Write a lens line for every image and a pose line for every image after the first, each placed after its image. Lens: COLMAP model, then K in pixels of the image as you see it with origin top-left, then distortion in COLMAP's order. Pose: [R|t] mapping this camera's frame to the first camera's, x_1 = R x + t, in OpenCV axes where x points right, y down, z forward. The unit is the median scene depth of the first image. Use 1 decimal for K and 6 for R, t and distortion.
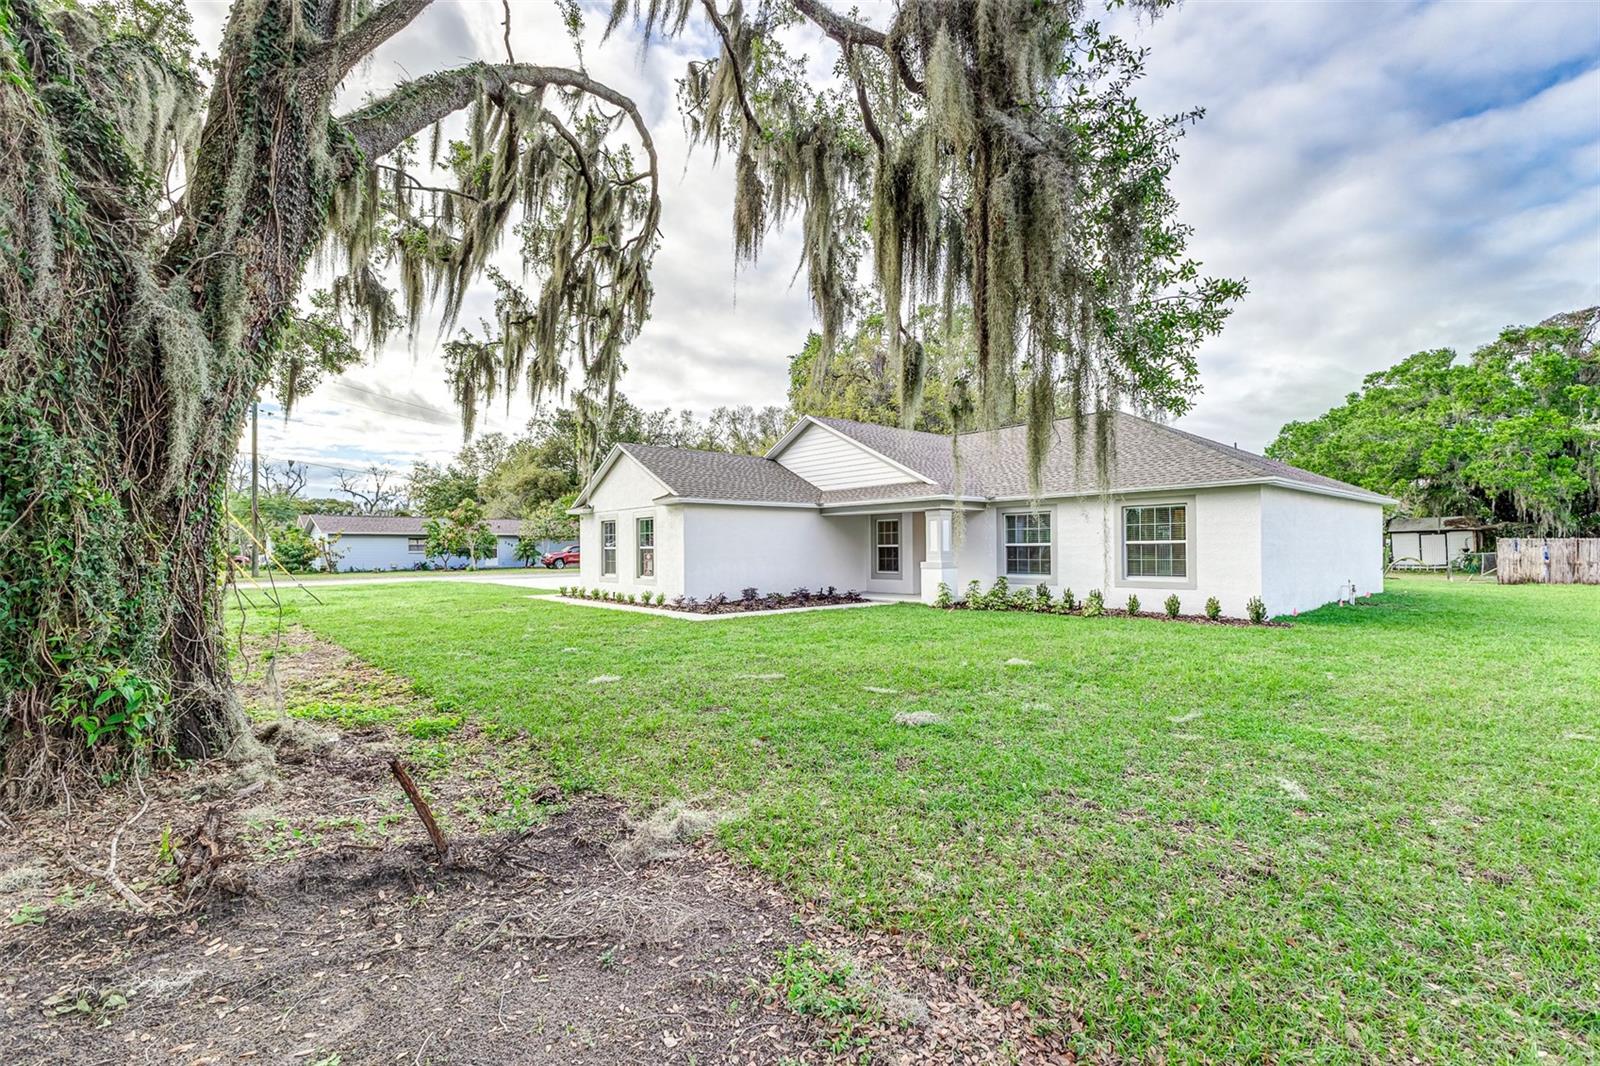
lens RADIAL K [[702.0, 0, 803.2], [0, 702.0, 539.4], [0, 0, 1]] dist [0.010307, -0.001380]
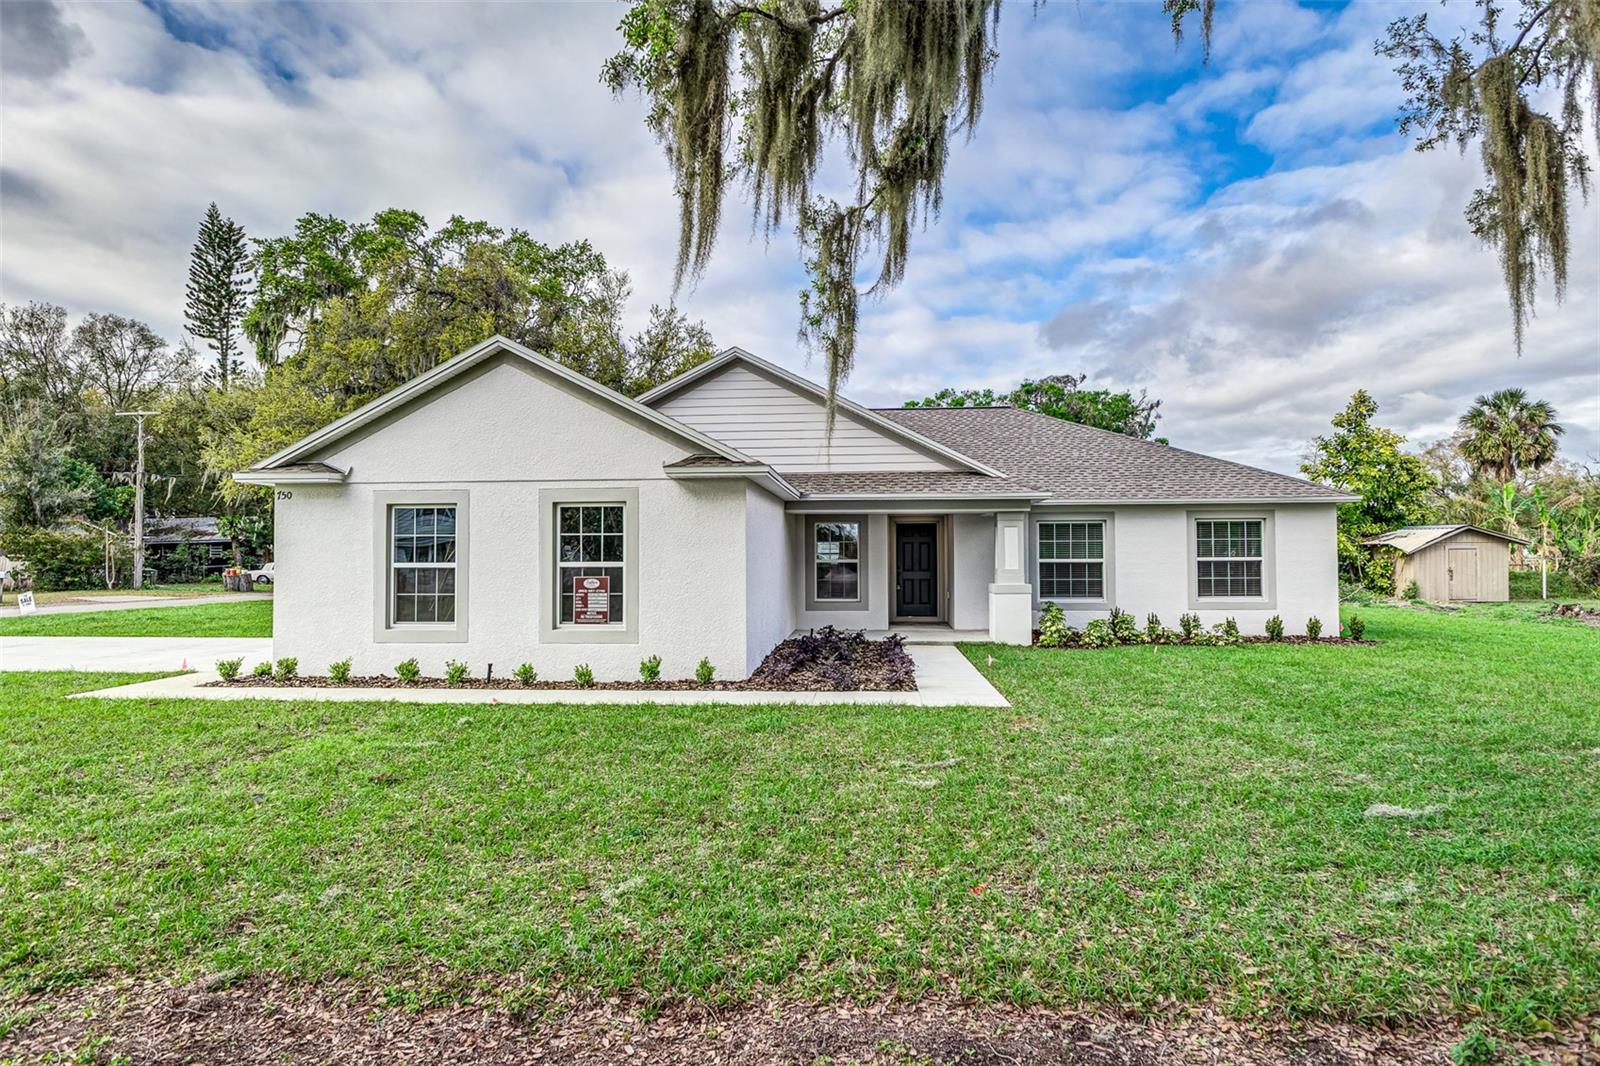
lens RADIAL K [[768.9, 0, 802.0], [0, 768.9, 539.1], [0, 0, 1]] dist [0.000307, -0.002463]
pose [[0.718874, 0.025762, 0.694663, -0.552061], [-0.007333, 0.999538, -0.029480, 0.010417], [-0.695102, 0.016098, 0.718731, 0.601595]]
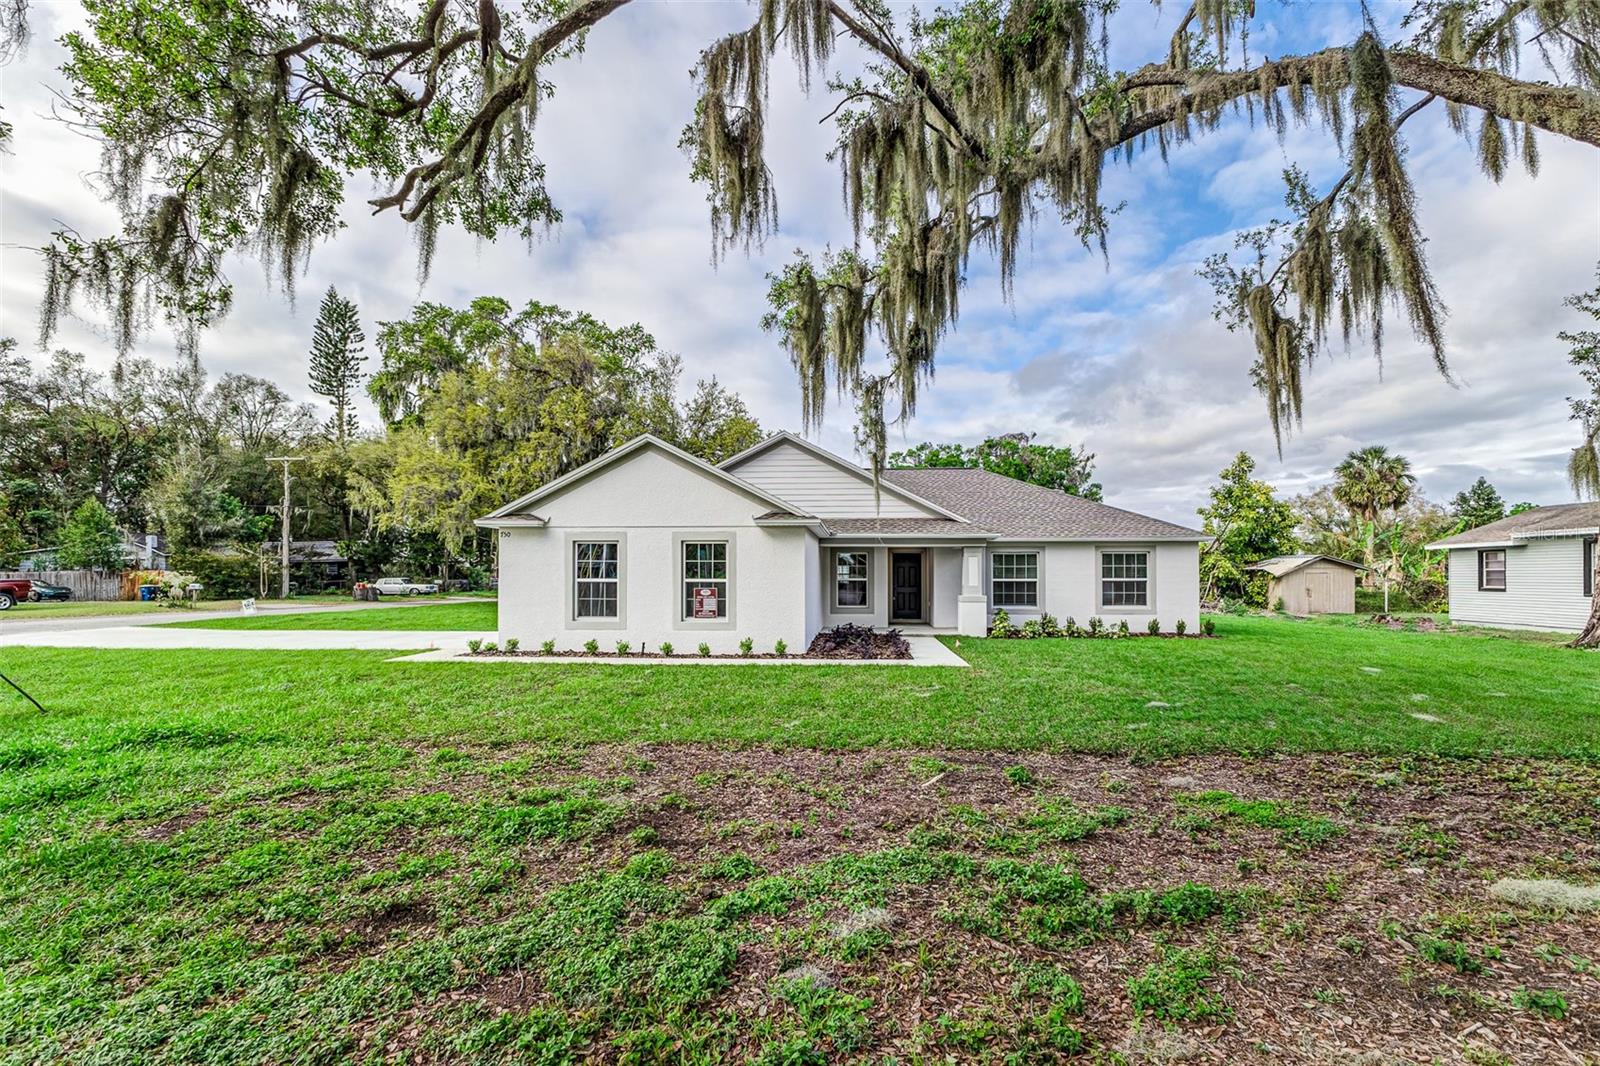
lens RADIAL K [[702.0, 0, 789.5], [0, 702.0, 581.3], [0, 0, 1]] dist [0.010307, -0.001380]
pose [[0.716049, 0.009014, 0.697992, -0.779431], [-0.013410, 0.999910, 0.000844, 0.012700], [-0.697921, -0.009965, 0.716105, 0.459006]]
